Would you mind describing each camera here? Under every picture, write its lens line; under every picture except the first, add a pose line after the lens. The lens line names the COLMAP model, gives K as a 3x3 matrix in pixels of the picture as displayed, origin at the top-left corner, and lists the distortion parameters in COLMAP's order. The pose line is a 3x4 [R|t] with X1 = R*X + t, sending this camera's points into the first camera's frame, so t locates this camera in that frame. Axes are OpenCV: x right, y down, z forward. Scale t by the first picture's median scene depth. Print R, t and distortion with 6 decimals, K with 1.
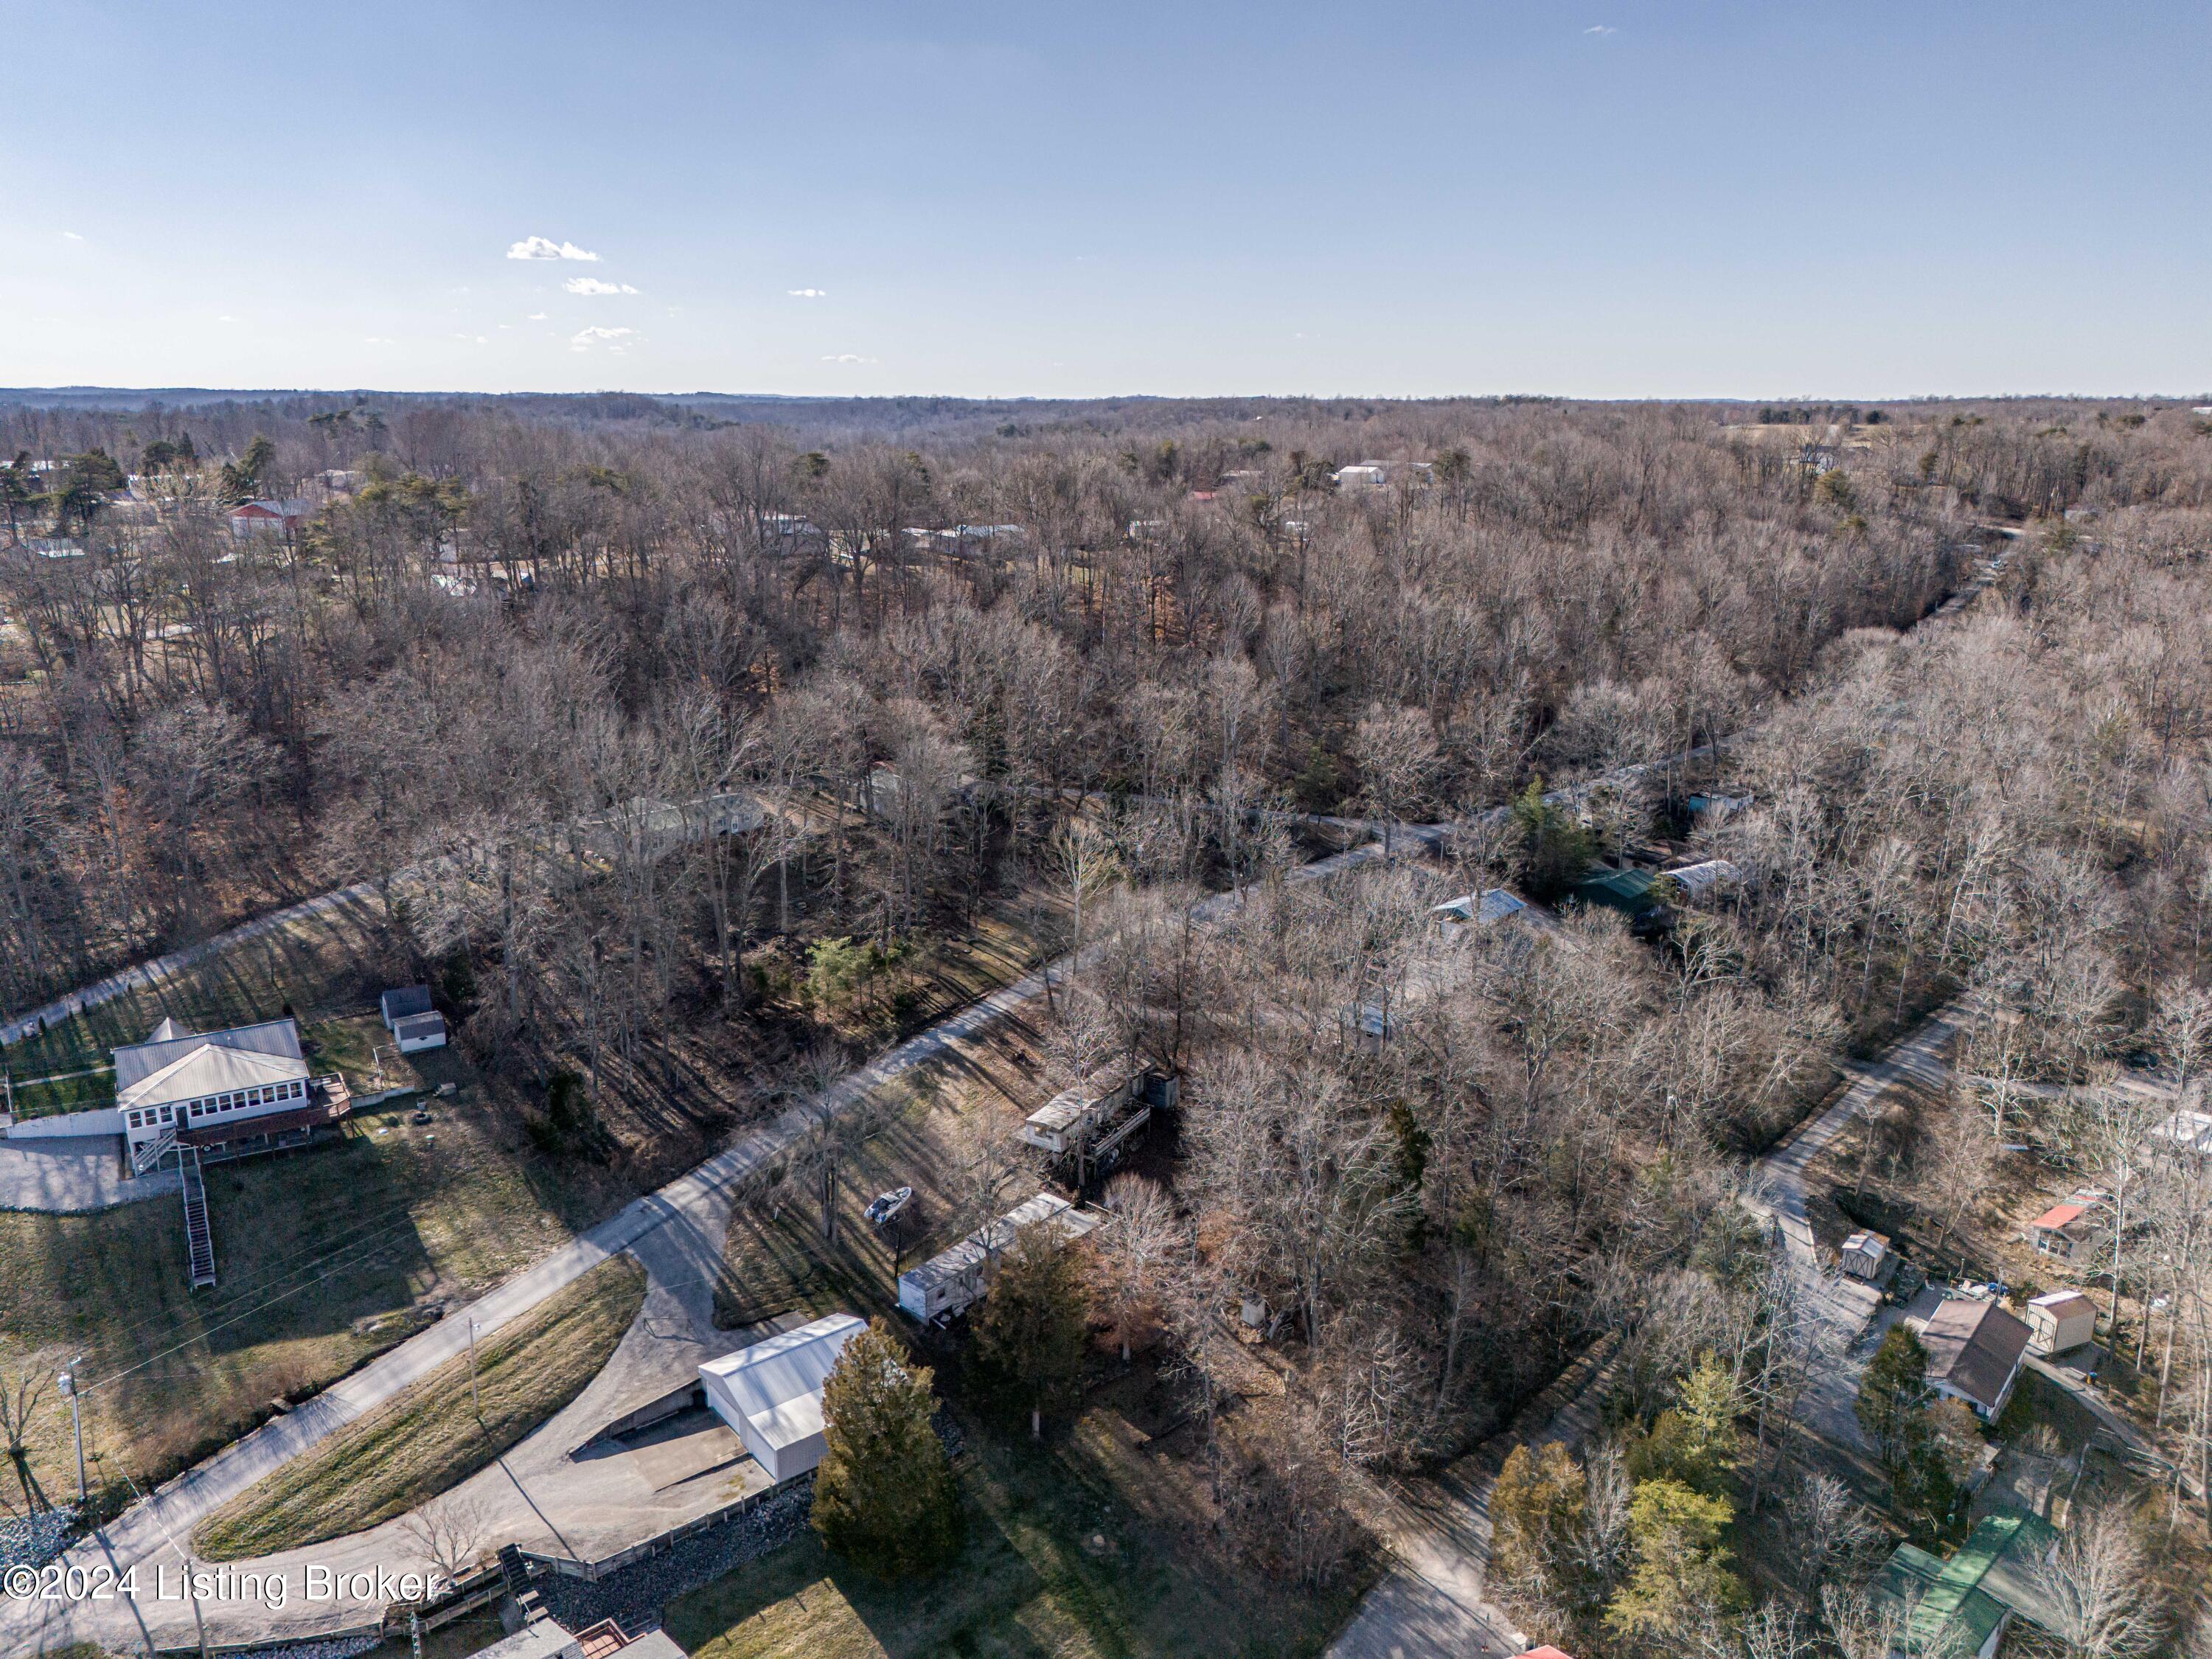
lens RADIAL K [[1614.9, 0, 1109.8], [0, 1614.9, 831.4], [0, 0, 1]] dist [0.058783, -0.039416]
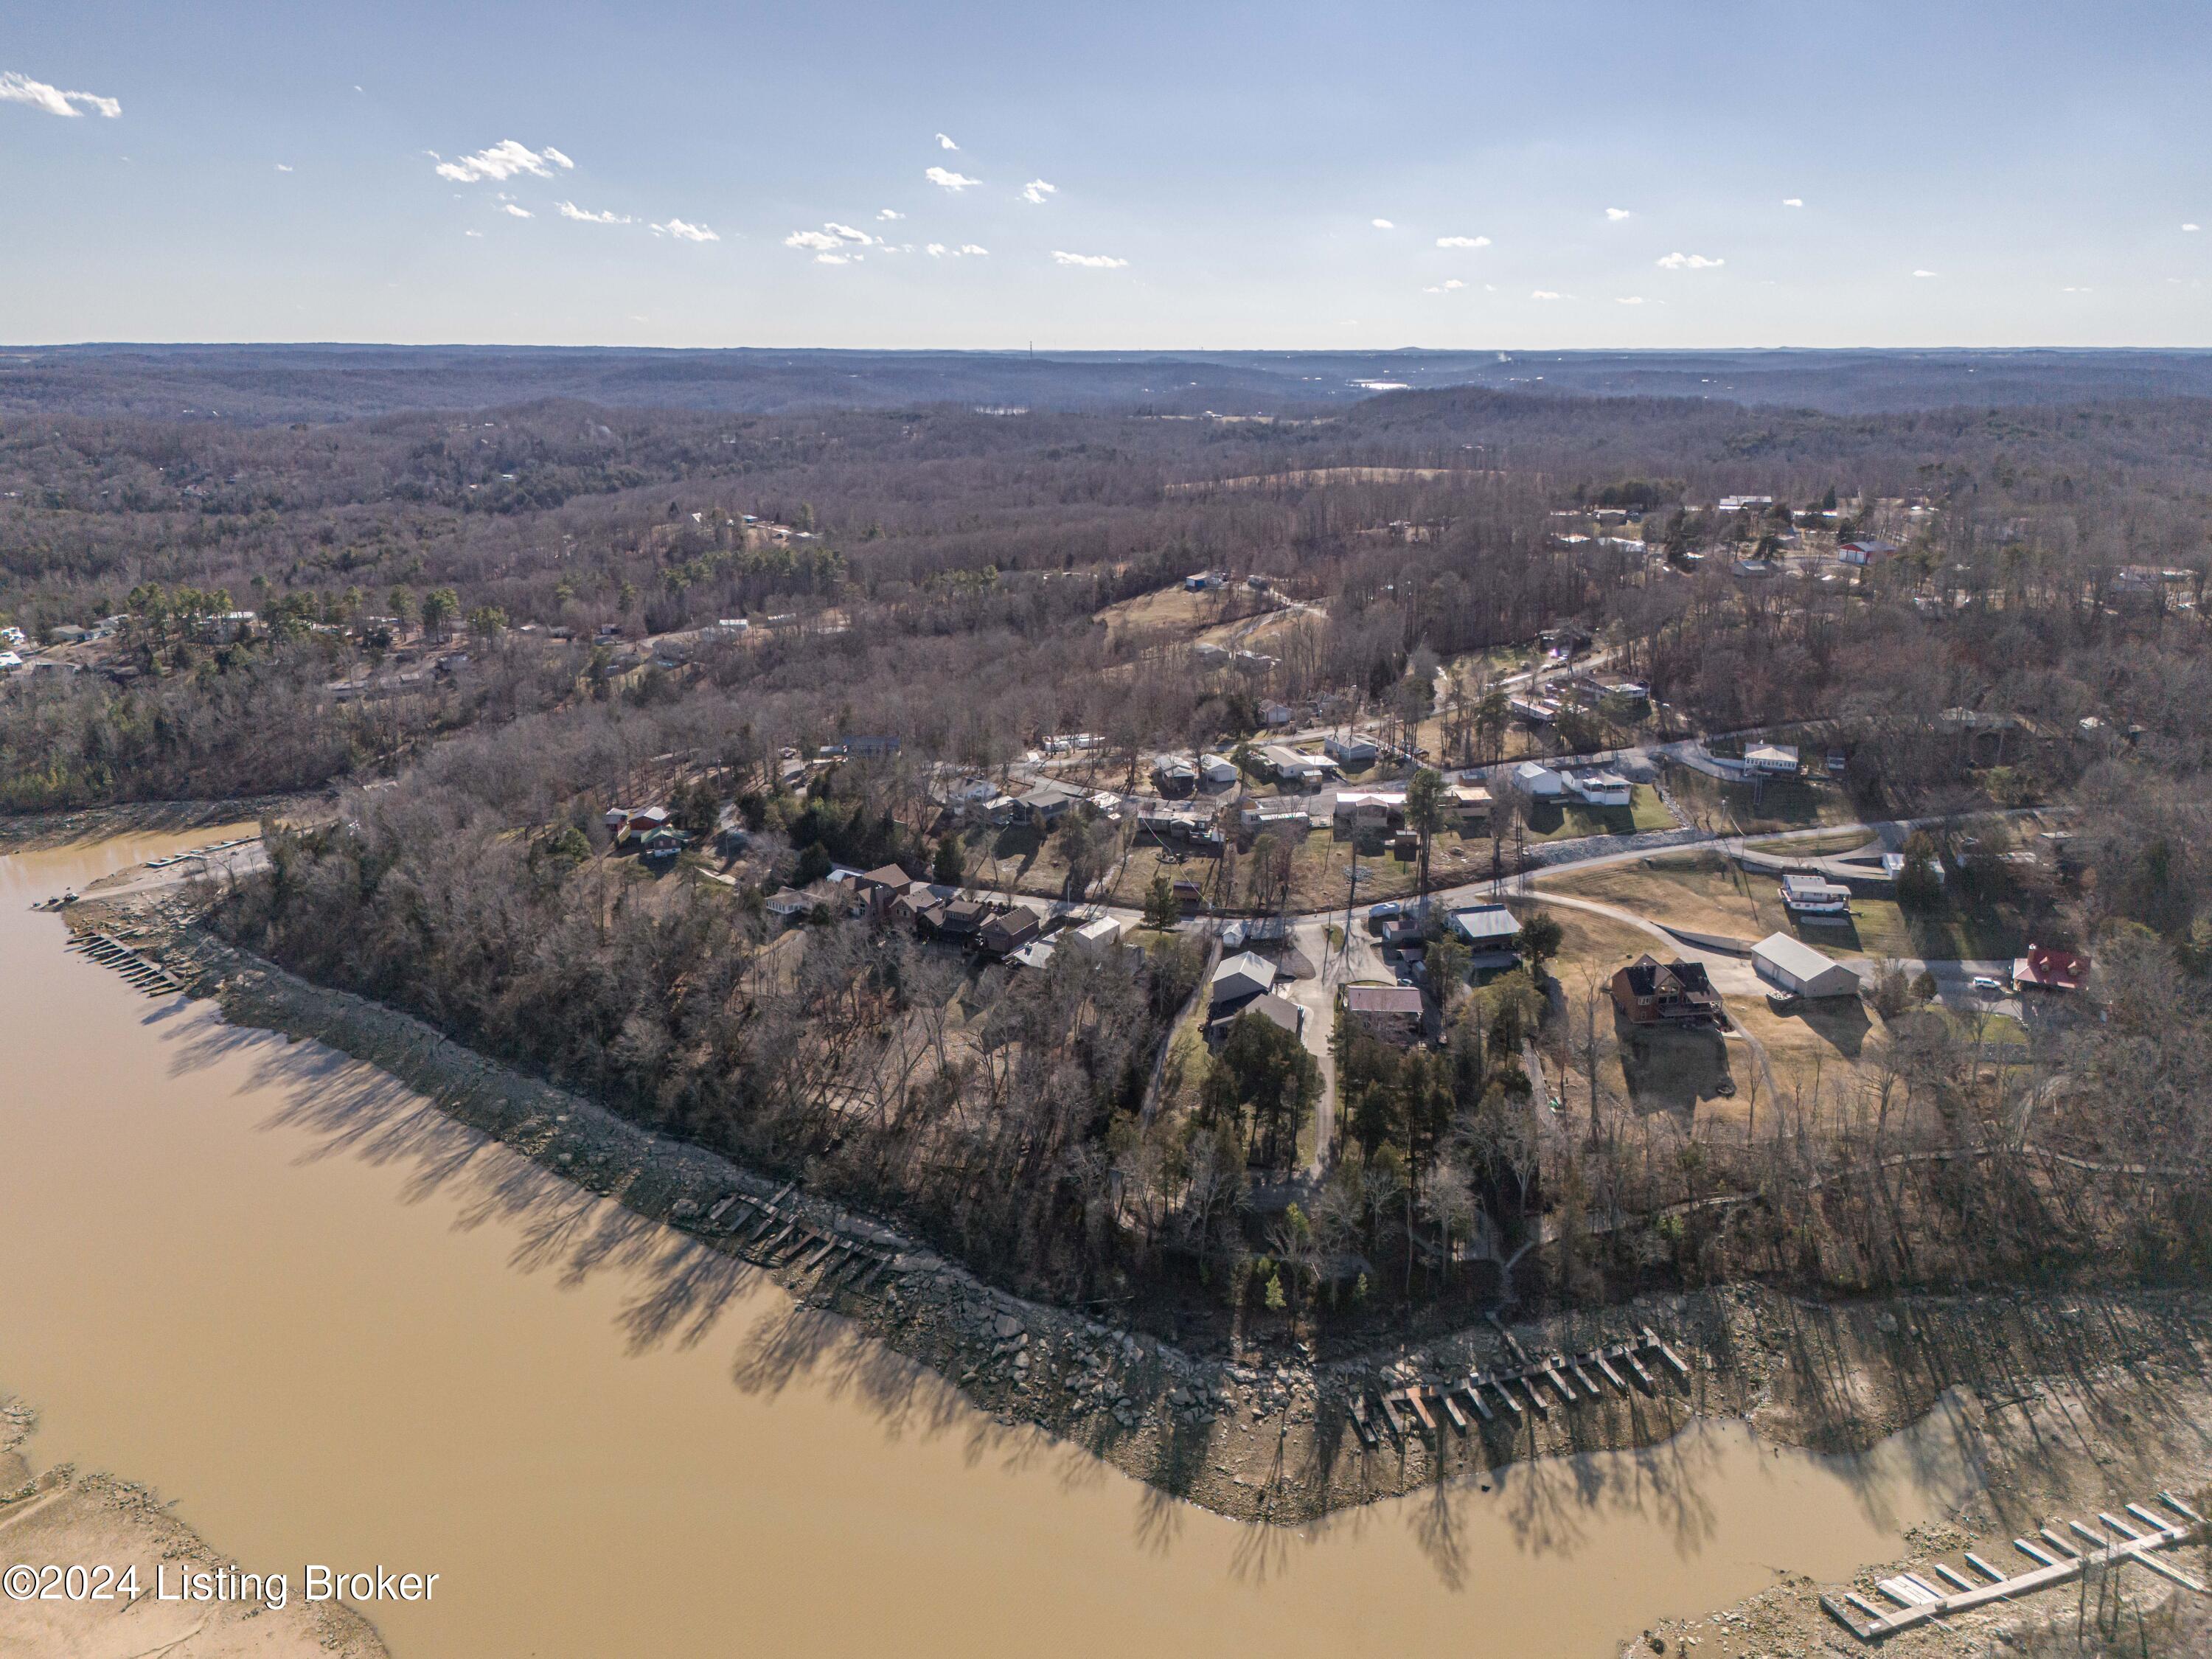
lens RADIAL K [[1614.9, 0, 1119.0], [0, 1614.9, 829.1], [0, 0, 1]] dist [0.058783, -0.039416]
pose [[0.612613, 0.220280, -0.759067, 1.128018], [-0.201626, 0.972158, 0.119395, 0.158670], [0.764233, 0.079904, 0.639971, -2.016309]]
